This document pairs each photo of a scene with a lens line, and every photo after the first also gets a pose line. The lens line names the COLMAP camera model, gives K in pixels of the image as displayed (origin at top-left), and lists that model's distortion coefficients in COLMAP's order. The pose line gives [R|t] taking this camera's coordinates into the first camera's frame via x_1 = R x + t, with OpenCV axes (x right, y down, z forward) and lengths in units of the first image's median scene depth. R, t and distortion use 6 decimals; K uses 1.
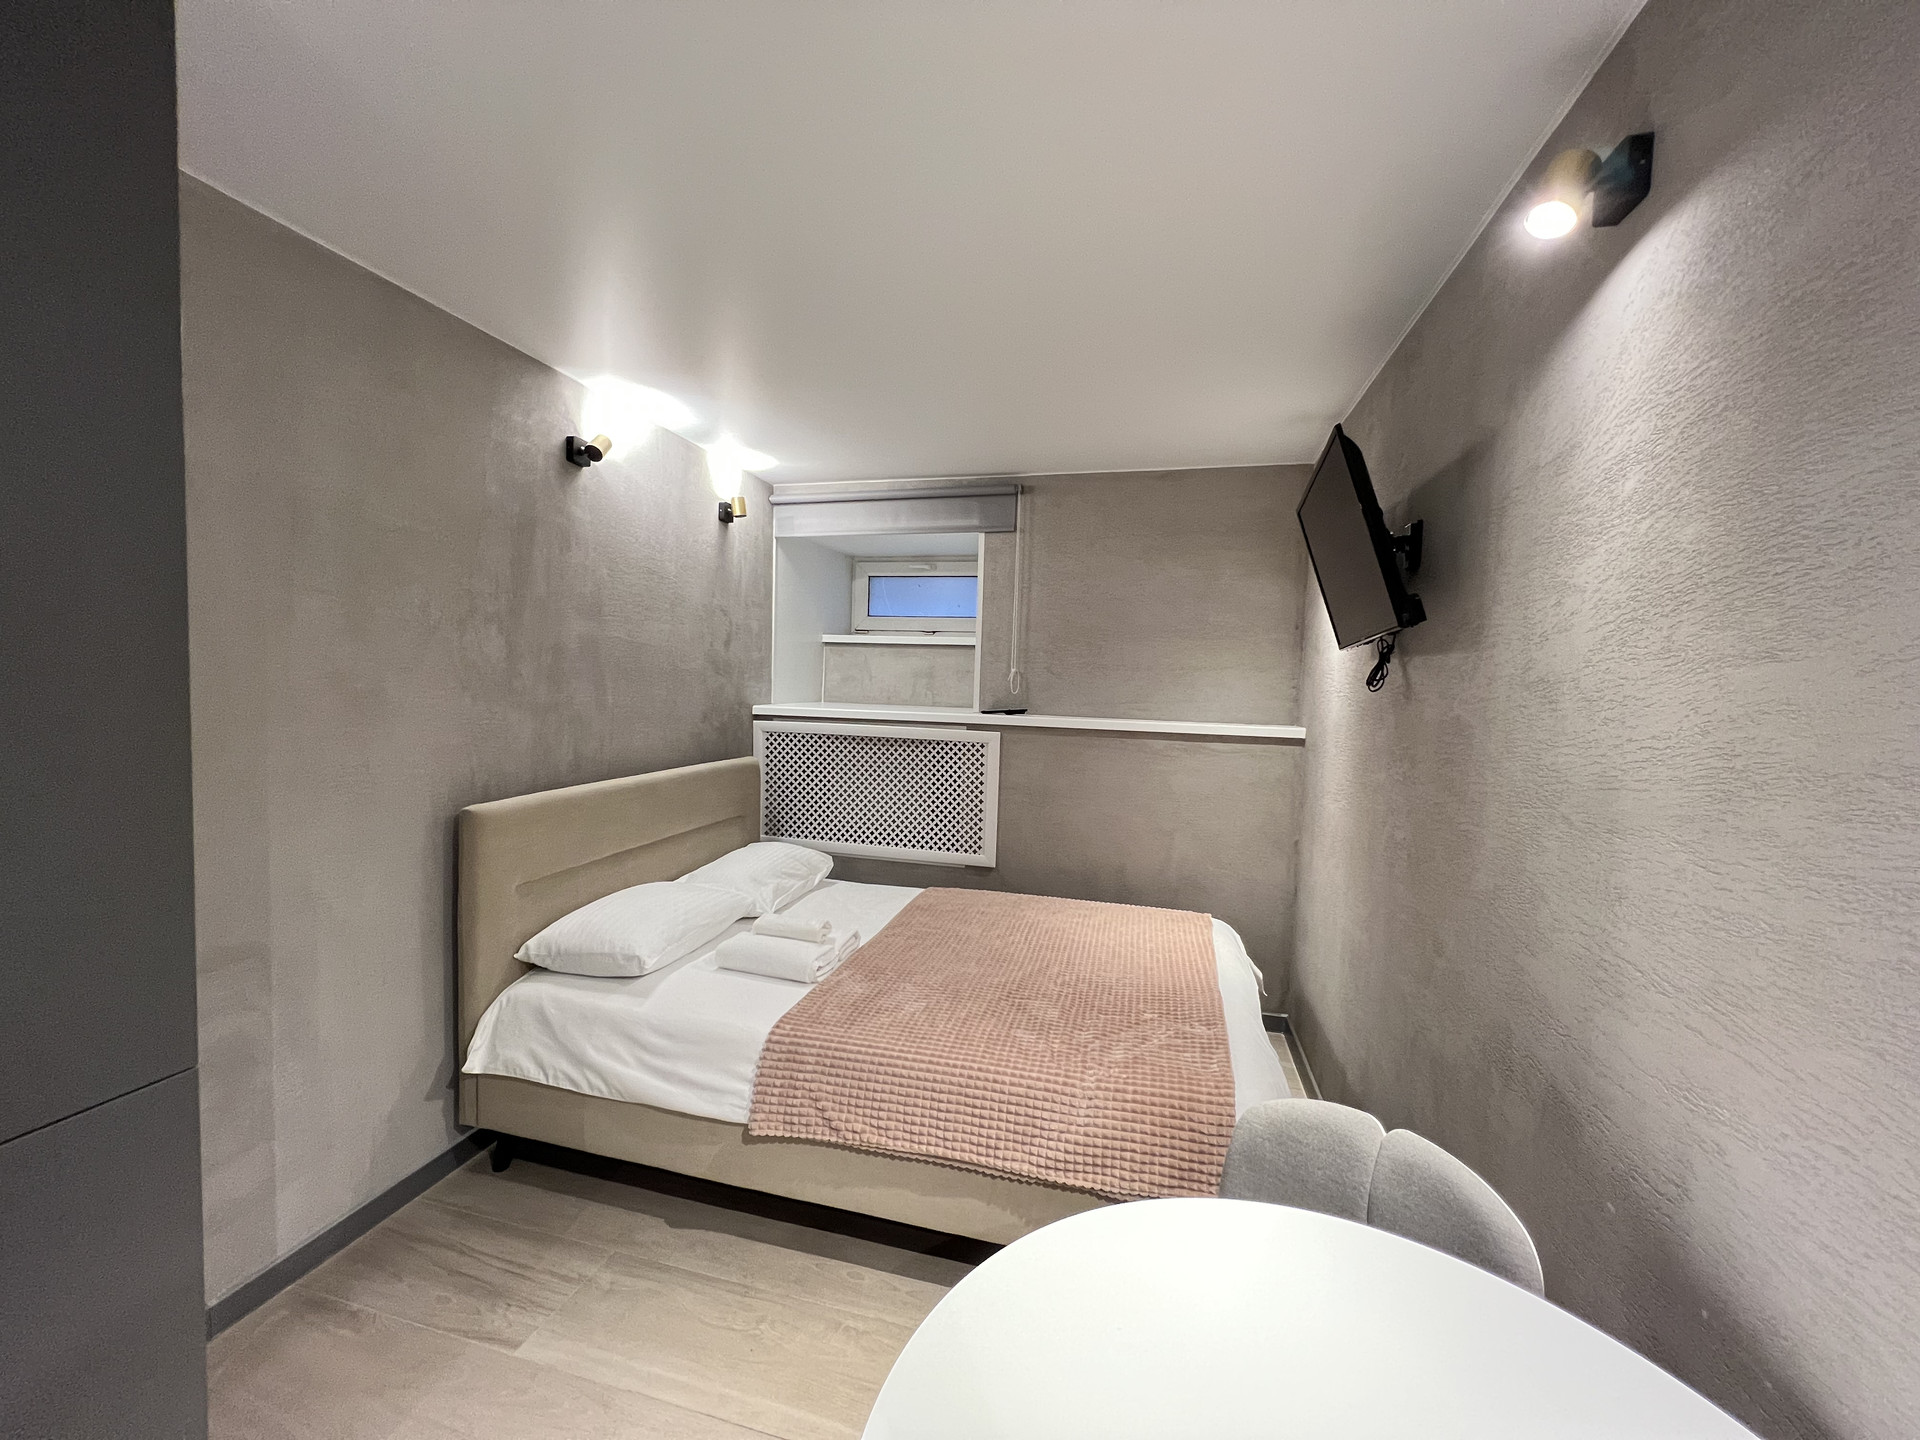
lens RADIAL K [[766.5, 0, 956.2], [0, 766.5, 721.4], [0, 0, 1]] dist [-0.000923, 0.000028]
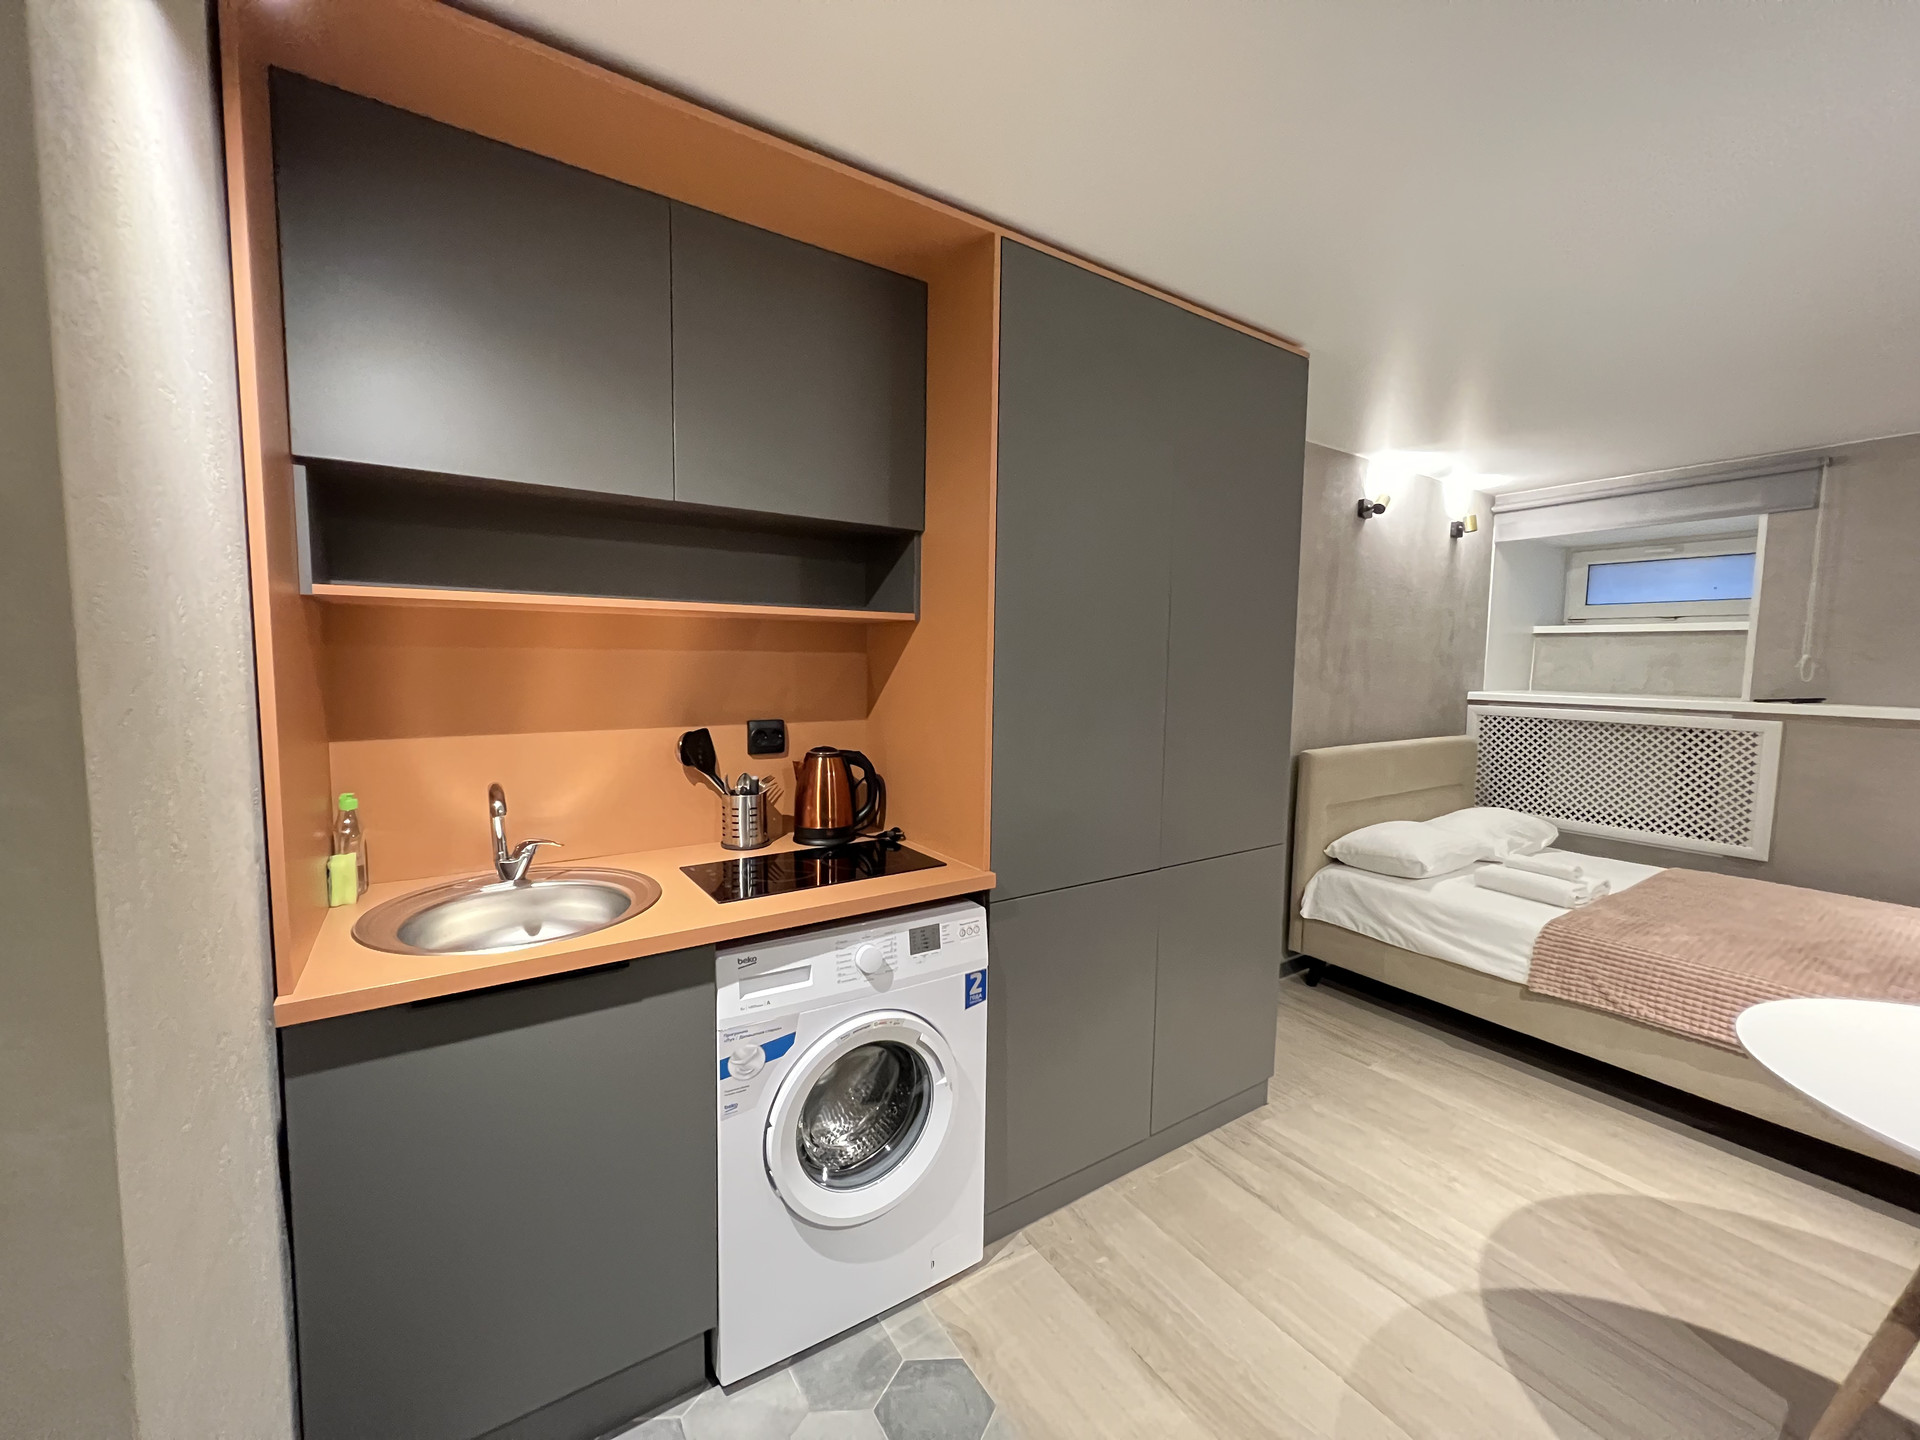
lens RADIAL K [[766.5, 0, 956.2], [0, 766.5, 721.4], [0, 0, 1]] dist [-0.000923, 0.000028]
pose [[0.741028, 0.035508, -0.670535, -0.112707], [-0.028502, 0.999364, 0.021422, 0.038783], [0.670869, 0.003237, 0.741569, -0.687661]]
